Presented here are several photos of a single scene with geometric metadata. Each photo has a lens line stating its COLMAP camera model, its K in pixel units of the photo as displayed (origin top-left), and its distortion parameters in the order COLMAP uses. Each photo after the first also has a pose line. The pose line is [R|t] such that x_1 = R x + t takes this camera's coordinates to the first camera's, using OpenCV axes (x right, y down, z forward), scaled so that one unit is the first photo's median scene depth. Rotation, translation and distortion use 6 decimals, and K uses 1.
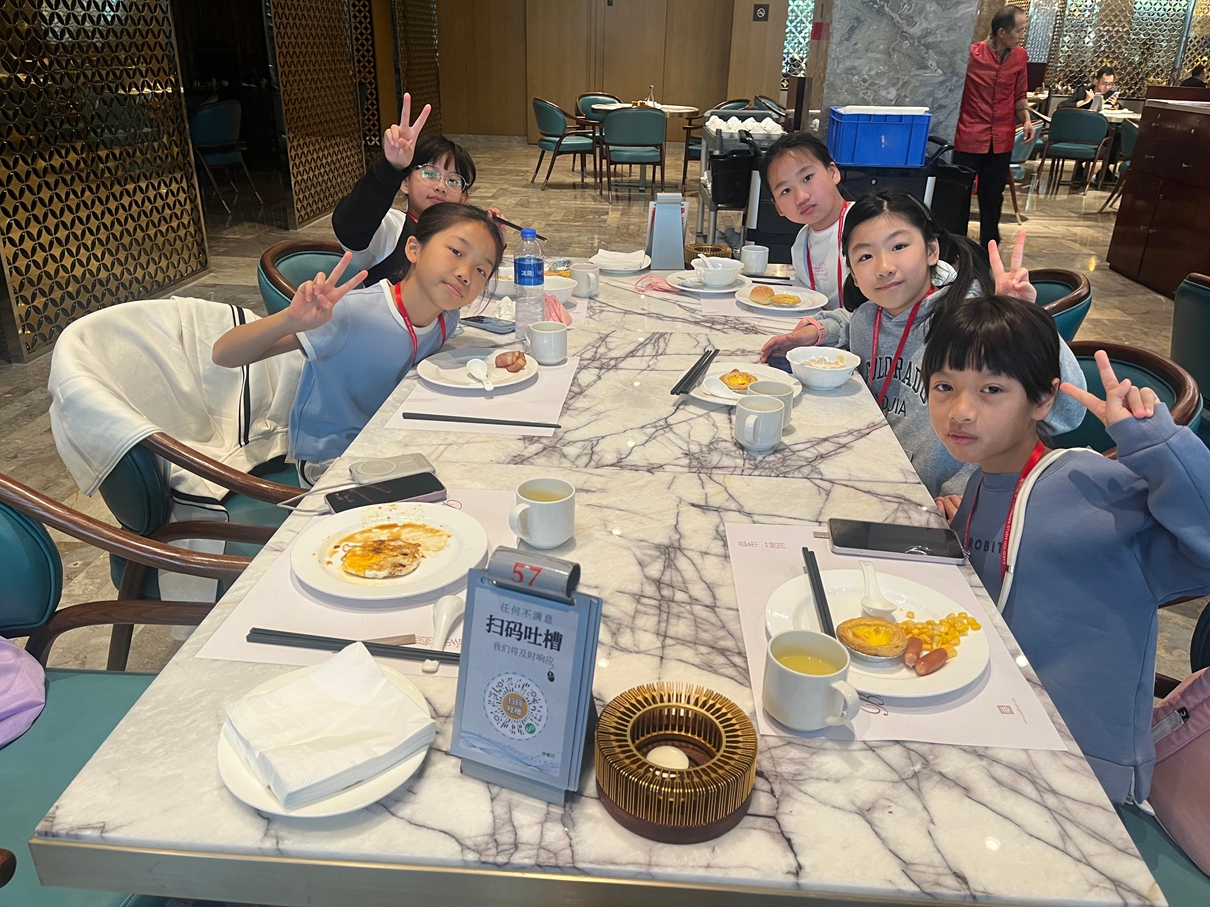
lens RADIAL K [[917.2, 0, 604.6], [0, 917.2, 453.3], [0, 0, 1]] dist [-0.002043, -0.003493]
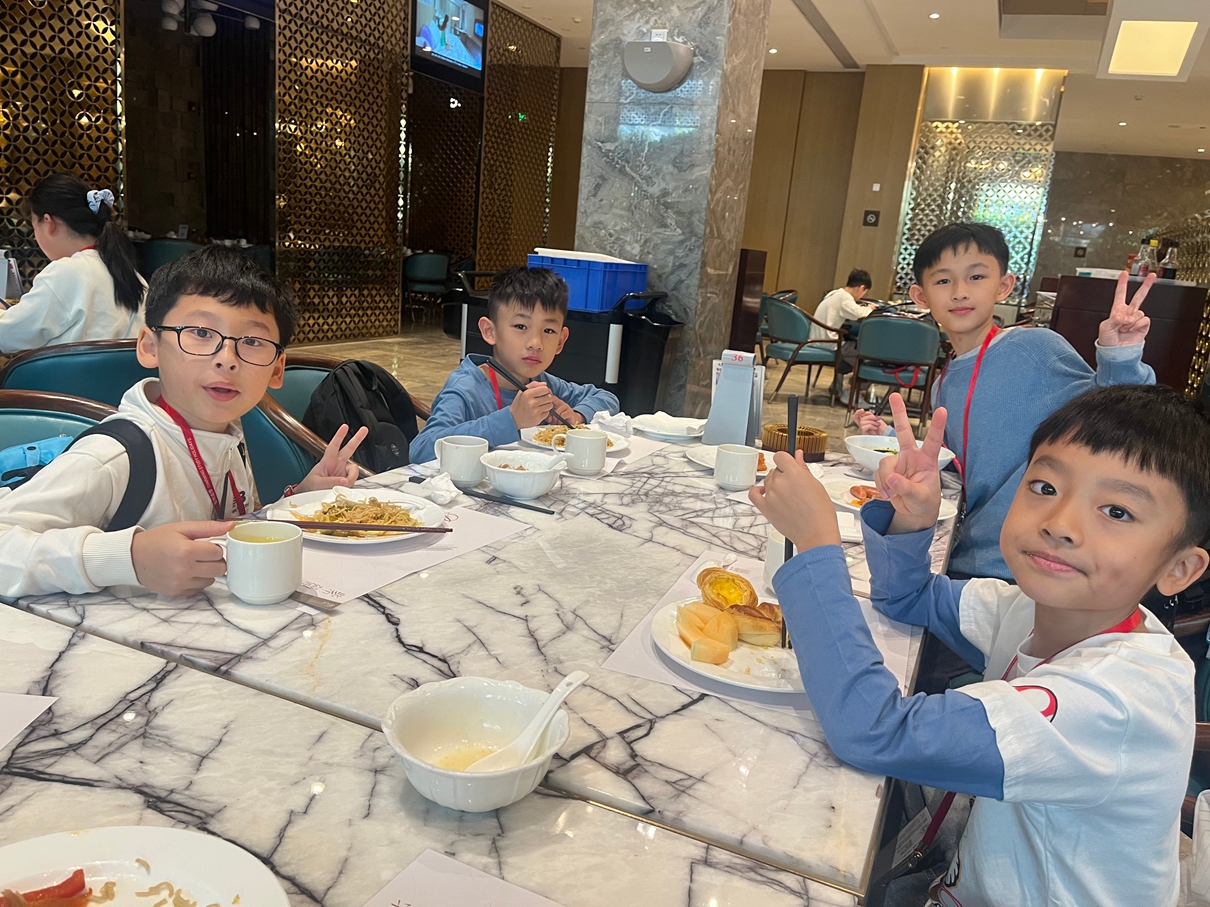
lens RADIAL K [[917.2, 0, 605.5], [0, 917.2, 454.7], [0, 0, 1]] dist [-0.002043, -0.003493]
pose [[0.936459, 0.143061, -0.320277, 0.643808], [-0.206599, 0.962830, -0.173998, 0.004054], [0.283480, 0.229111, 0.931208, 0.112673]]
